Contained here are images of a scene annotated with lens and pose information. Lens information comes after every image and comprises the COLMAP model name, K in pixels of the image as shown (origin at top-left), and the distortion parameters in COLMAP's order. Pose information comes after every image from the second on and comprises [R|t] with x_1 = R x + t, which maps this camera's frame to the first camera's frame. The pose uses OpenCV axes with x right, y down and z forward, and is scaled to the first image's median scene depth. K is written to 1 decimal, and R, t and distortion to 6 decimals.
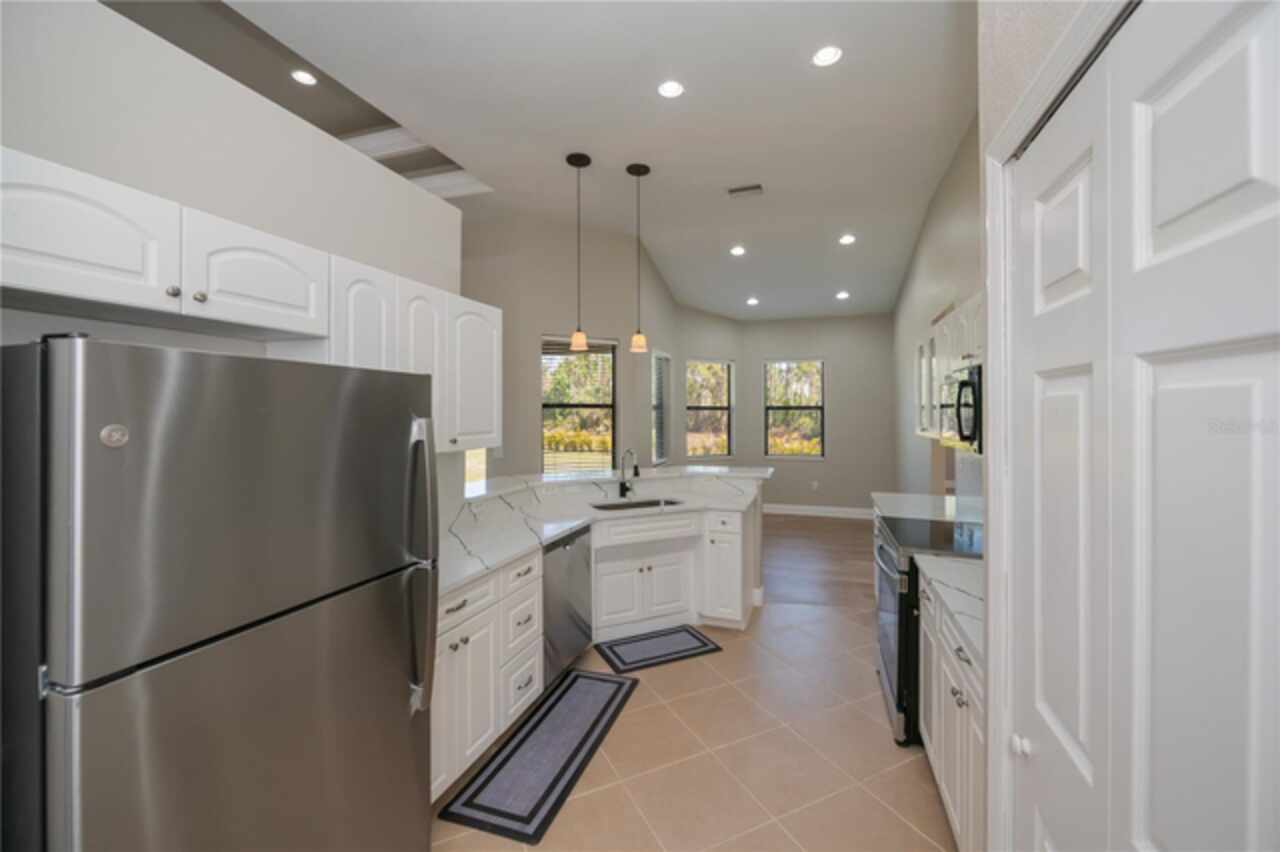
lens RADIAL K [[522.5, 0, 644.5], [0, 522.5, 417.7], [0, 0, 1]] dist [0.000903, -0.000764]
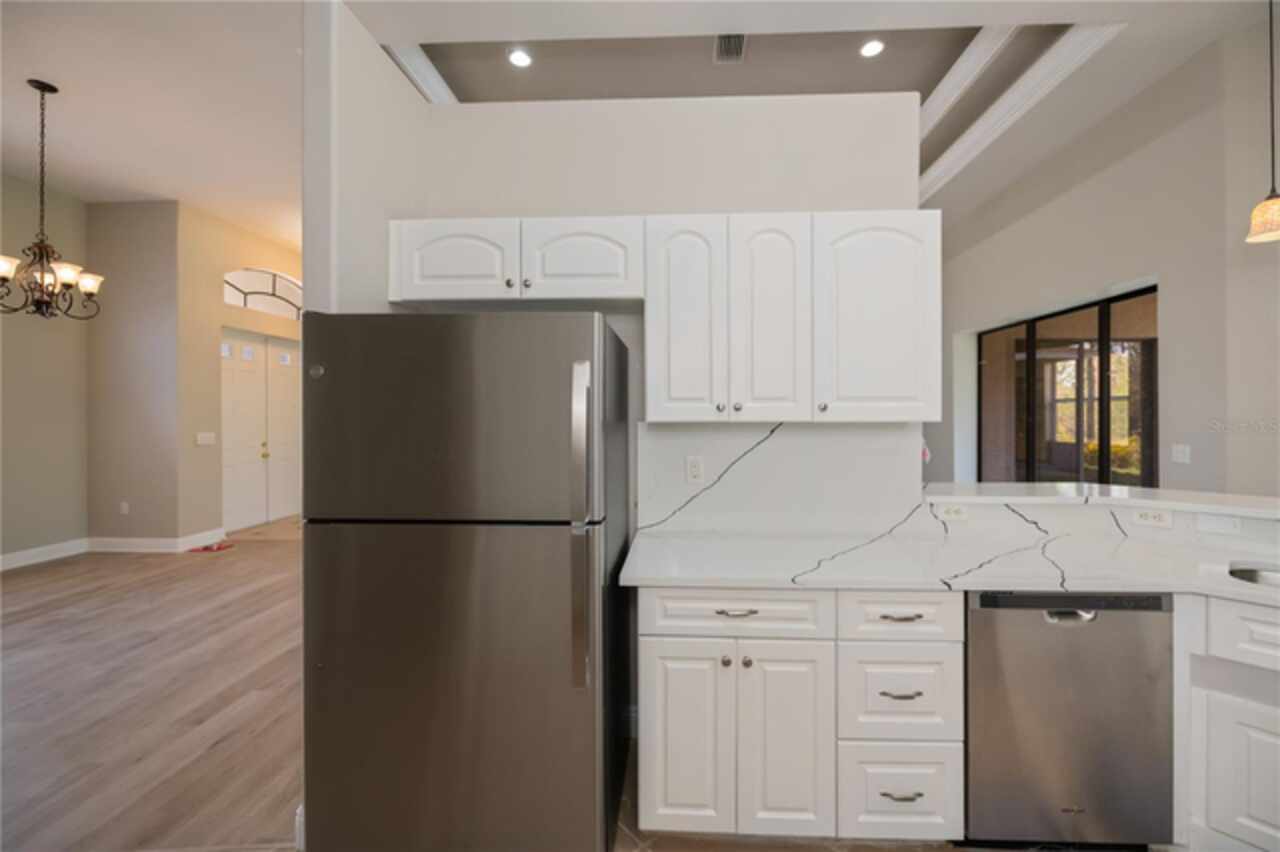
lens RADIAL K [[522.5, 0, 650.0], [0, 522.5, 419.9], [0, 0, 1]] dist [0.000903, -0.000764]
pose [[0.274825, 0.006839, -0.961470, 0.272187], [-0.004974, 0.999971, 0.005691, 0.055954], [0.961481, 0.003218, 0.274851, 0.519511]]
